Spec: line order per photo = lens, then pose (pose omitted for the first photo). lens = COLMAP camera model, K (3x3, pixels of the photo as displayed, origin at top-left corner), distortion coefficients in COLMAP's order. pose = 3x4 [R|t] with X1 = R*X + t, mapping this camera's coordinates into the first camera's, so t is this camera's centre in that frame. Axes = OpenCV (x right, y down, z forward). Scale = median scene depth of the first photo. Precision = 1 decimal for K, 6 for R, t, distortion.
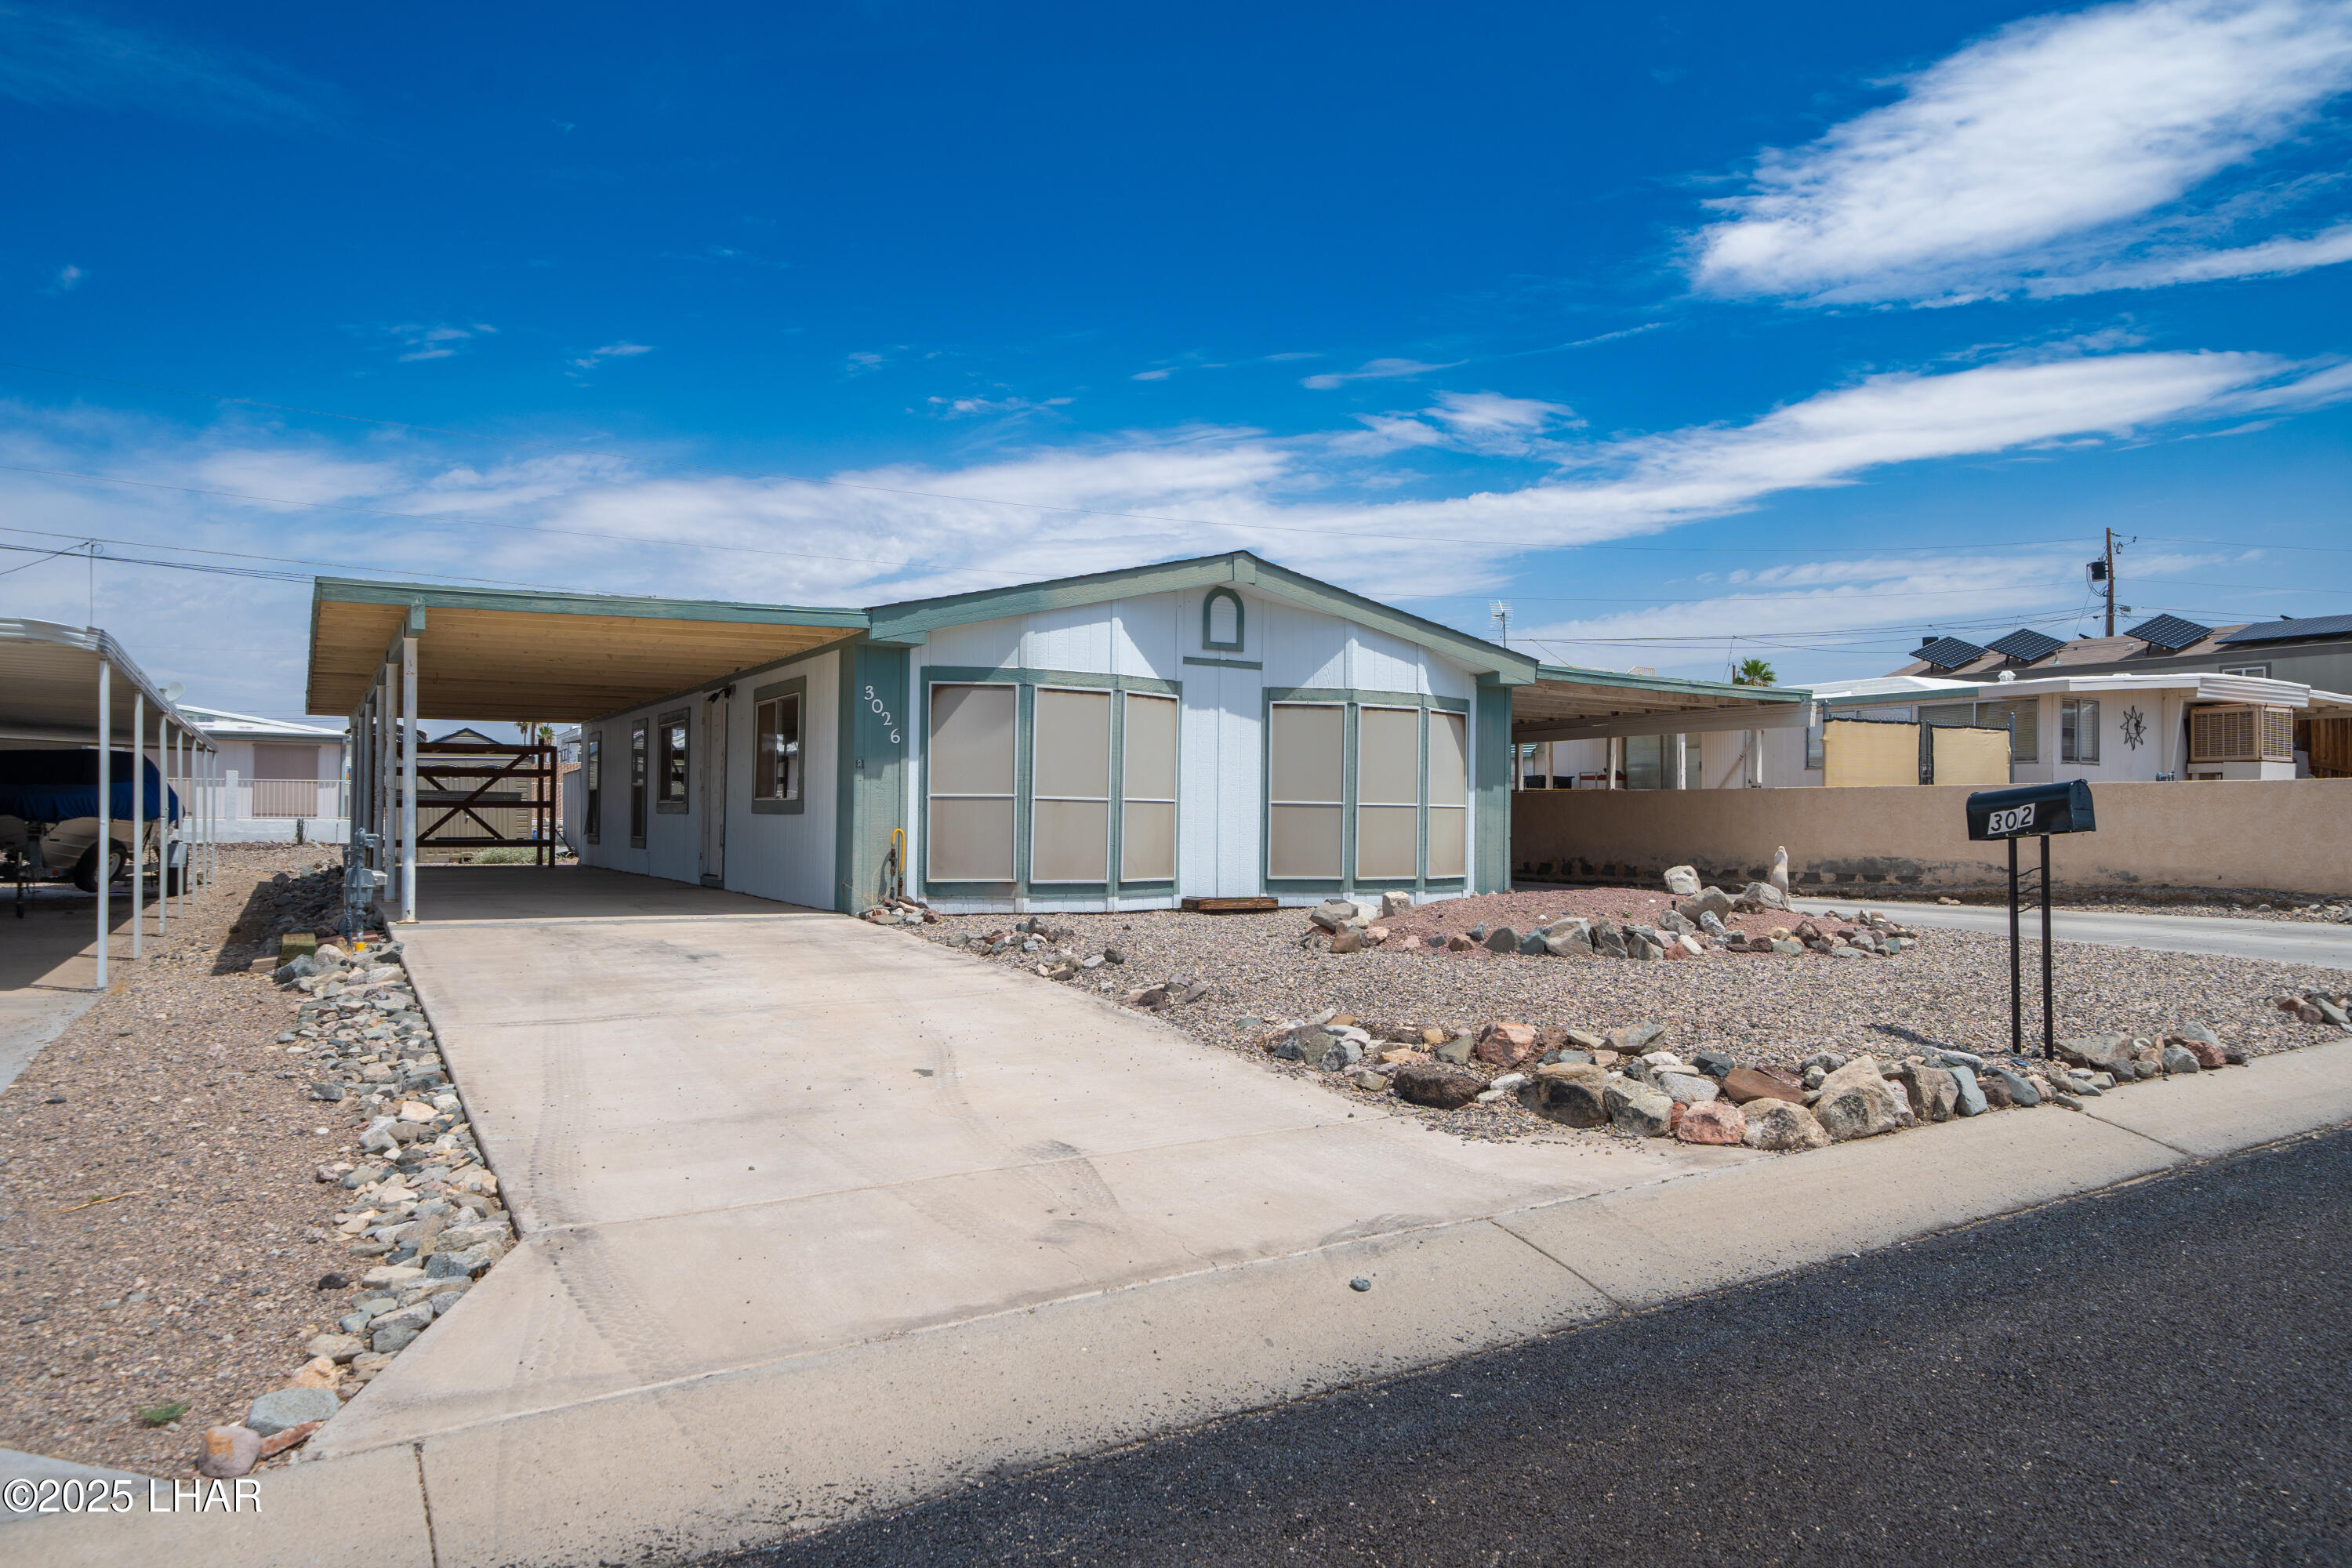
lens RADIAL K [[1572.2, 0, 1181.5], [0, 1572.2, 775.7], [0, 0, 1]] dist [0.003793, 0.002281]
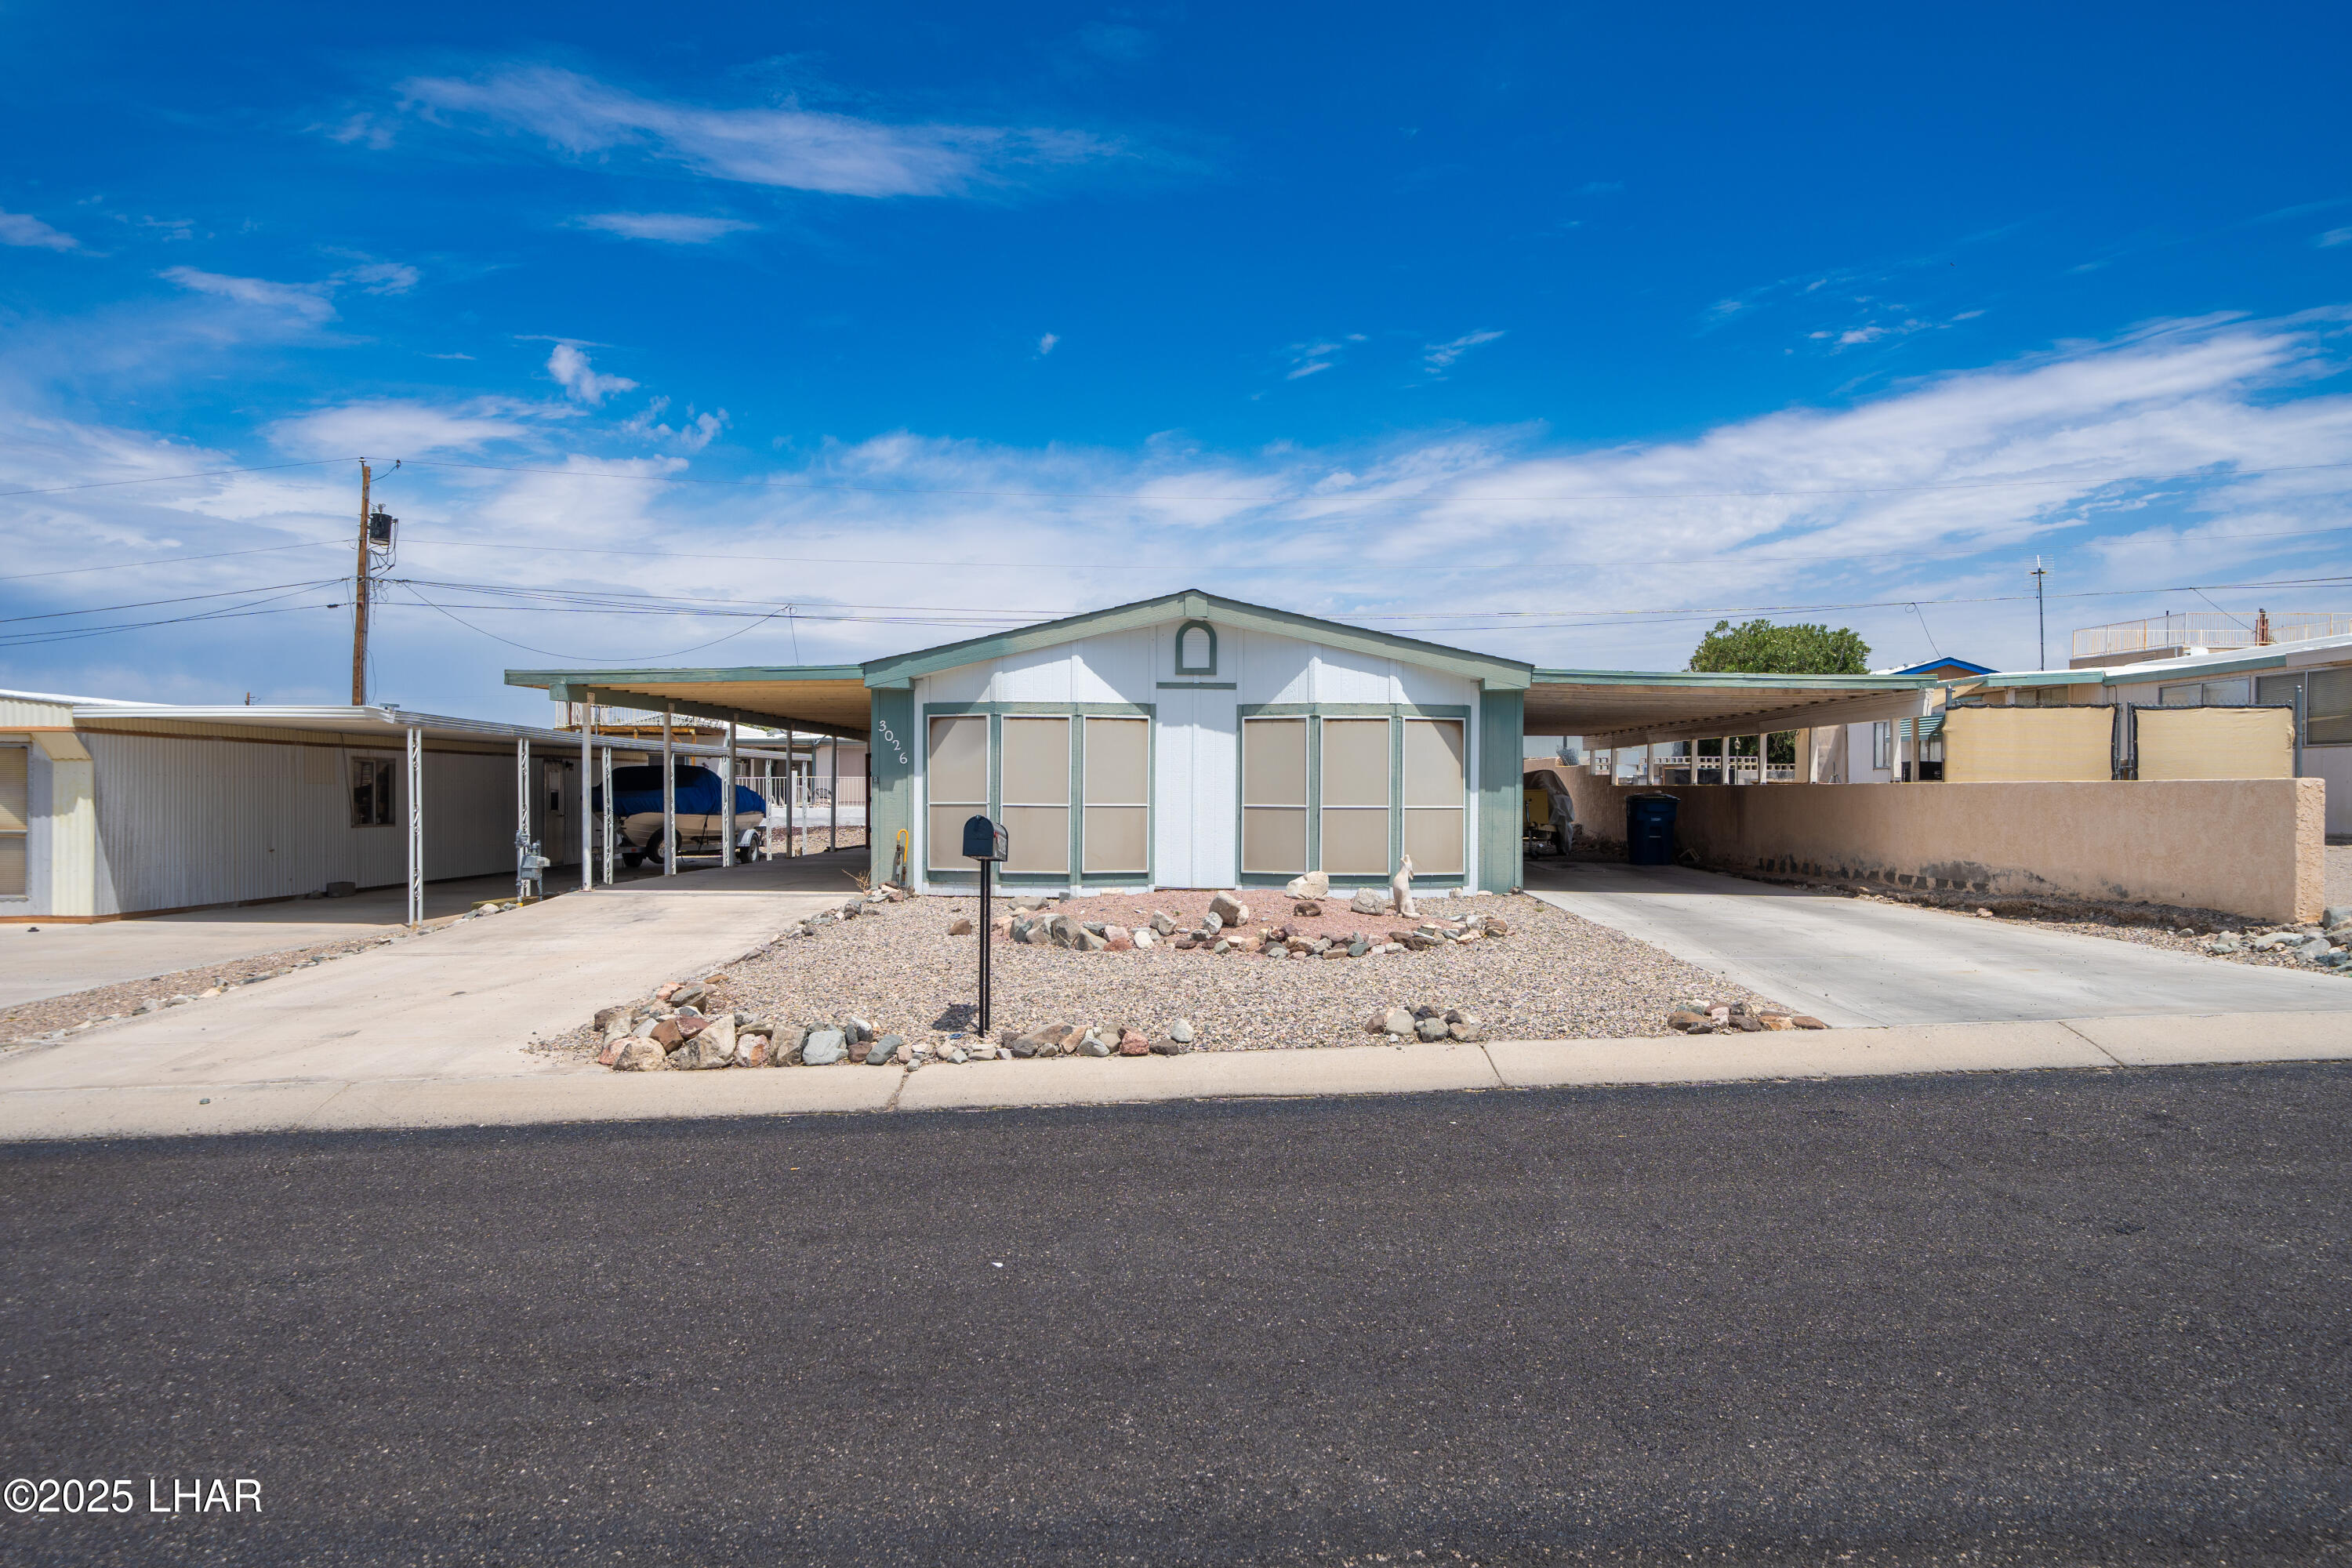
lens RADIAL K [[1572.2, 0, 1187.0], [0, 1572.2, 836.2], [0, 0, 1]] dist [0.003793, 0.002281]
pose [[0.859823, 0.009282, -0.510508, 0.590042], [0.018953, 0.998565, 0.050078, -0.018538], [0.510241, -0.052734, 0.858413, -0.000786]]
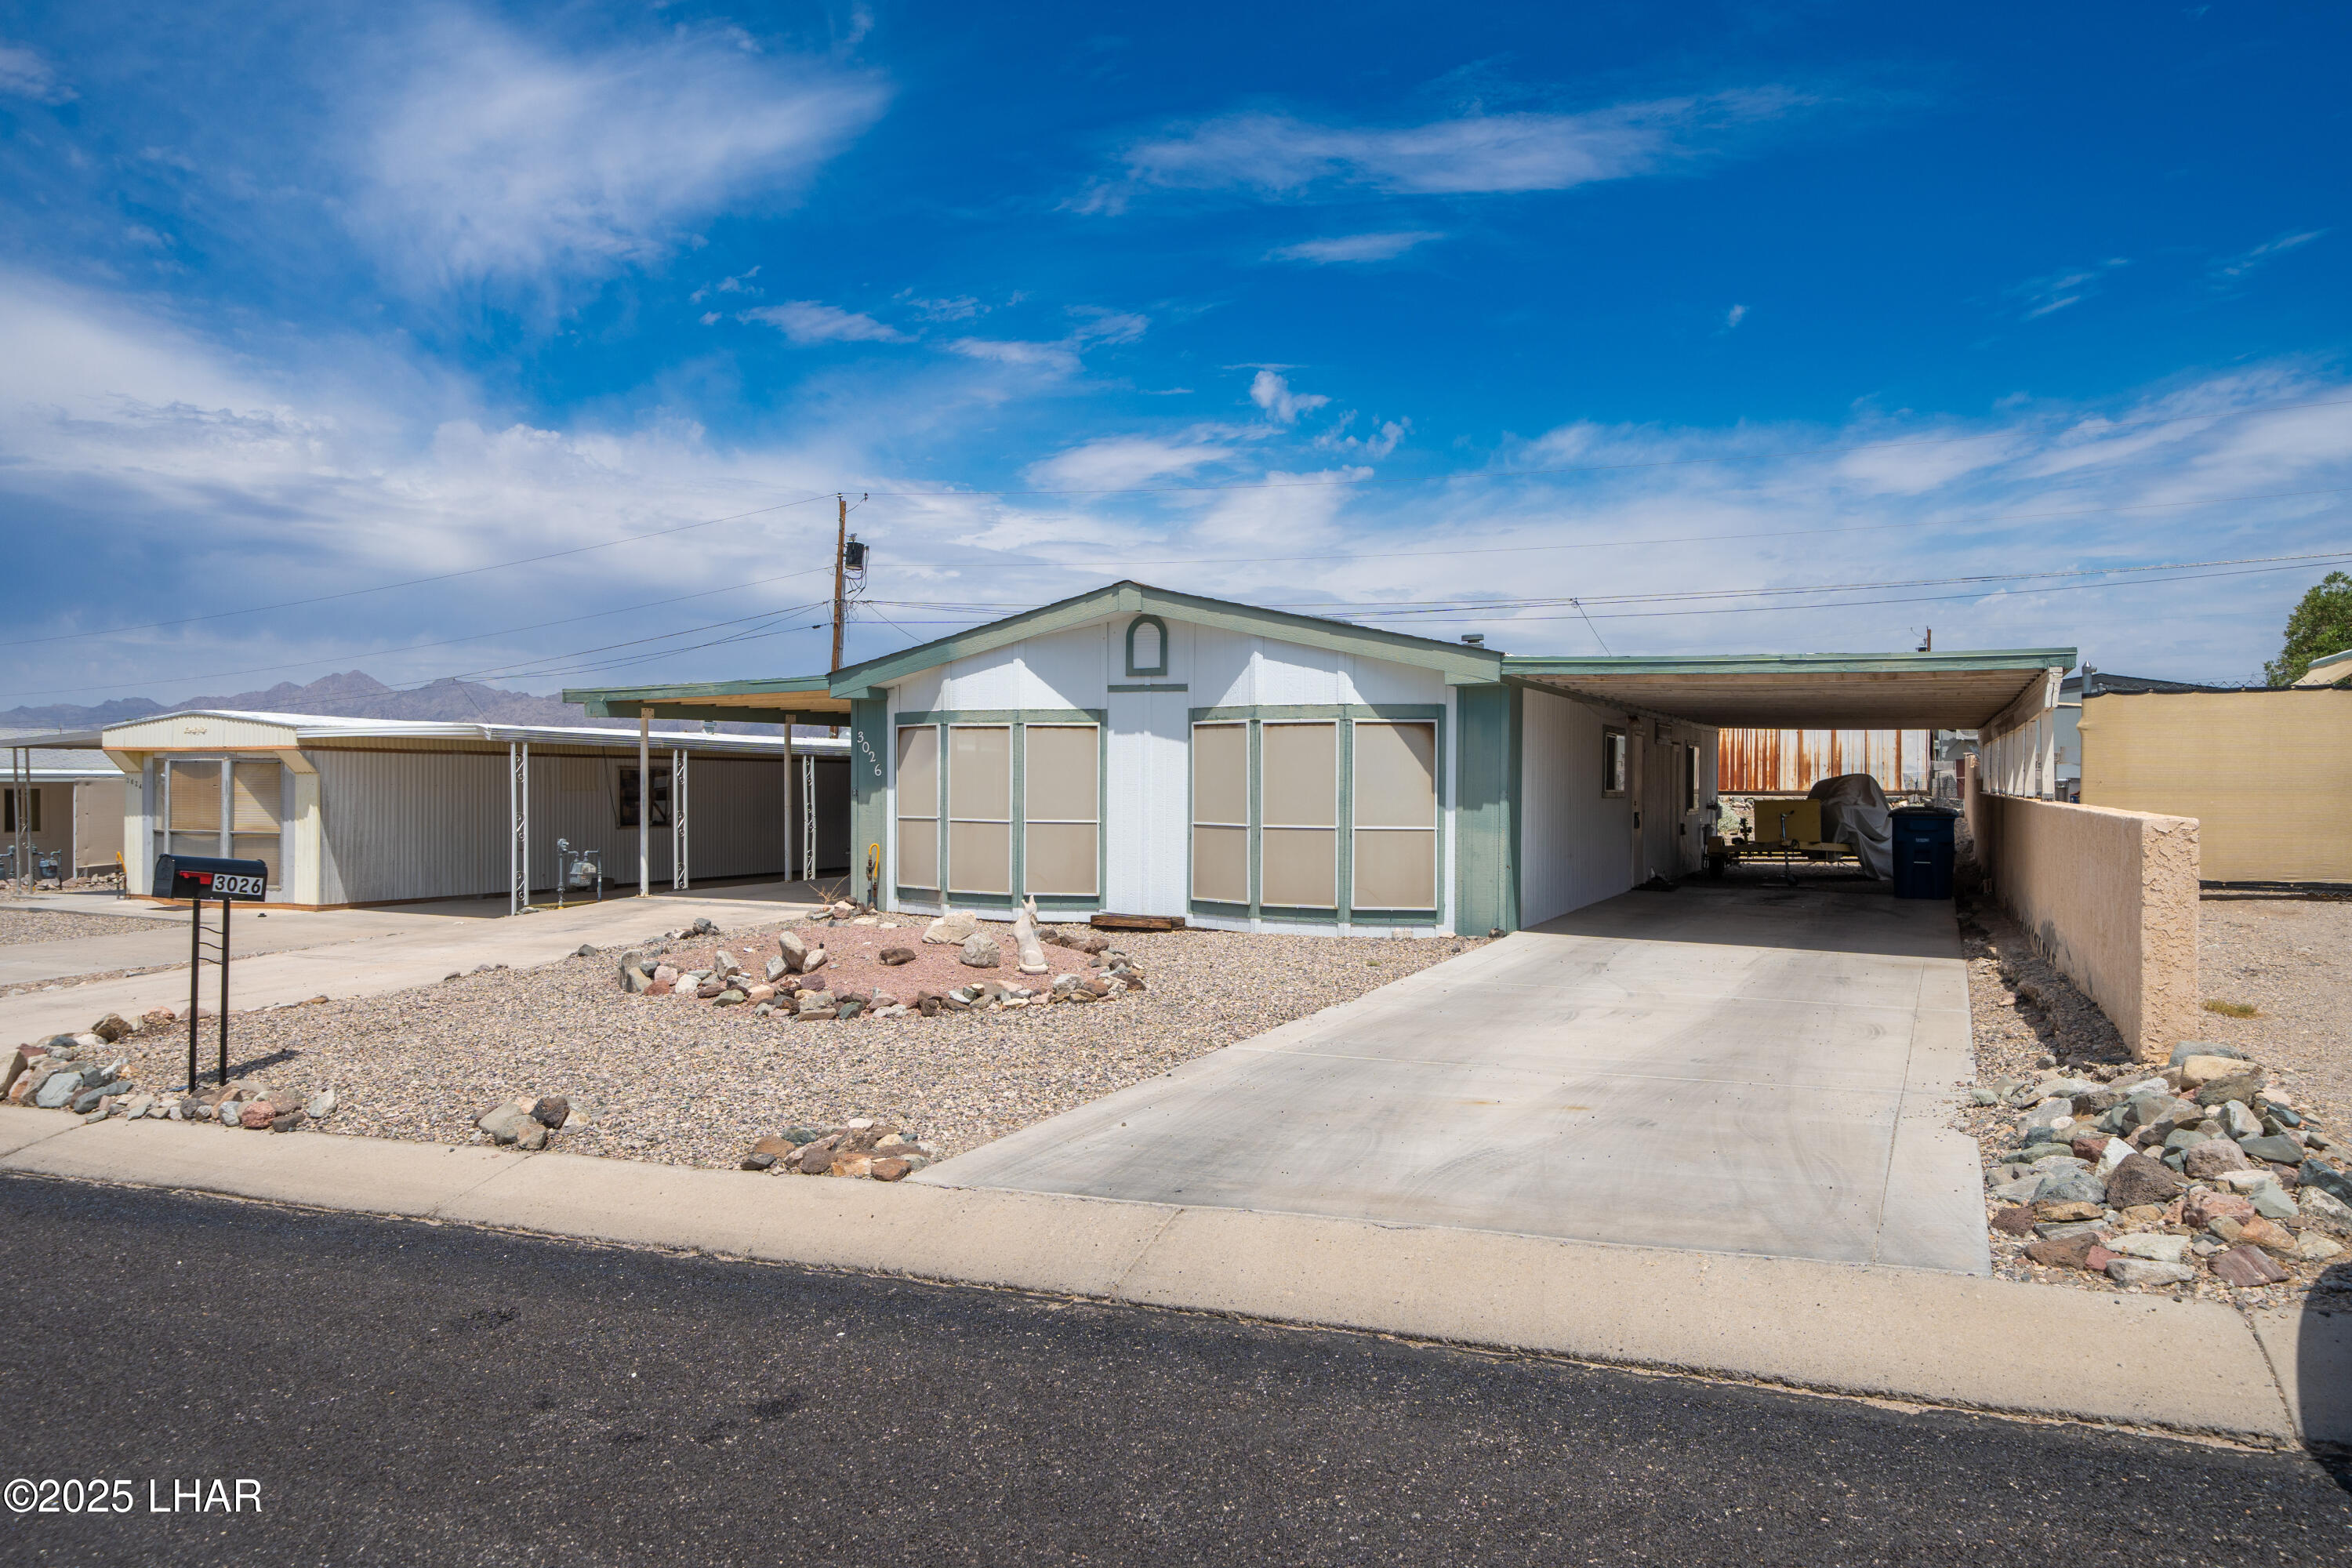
lens RADIAL K [[1572.2, 0, 1191.6], [0, 1572.2, 808.1], [0, 0, 1]] dist [0.003793, 0.002281]
pose [[0.571556, 0.008261, -0.820522, 0.856345], [0.024678, 0.999324, 0.027252, -0.019763], [0.820192, -0.035825, 0.570966, 0.418994]]
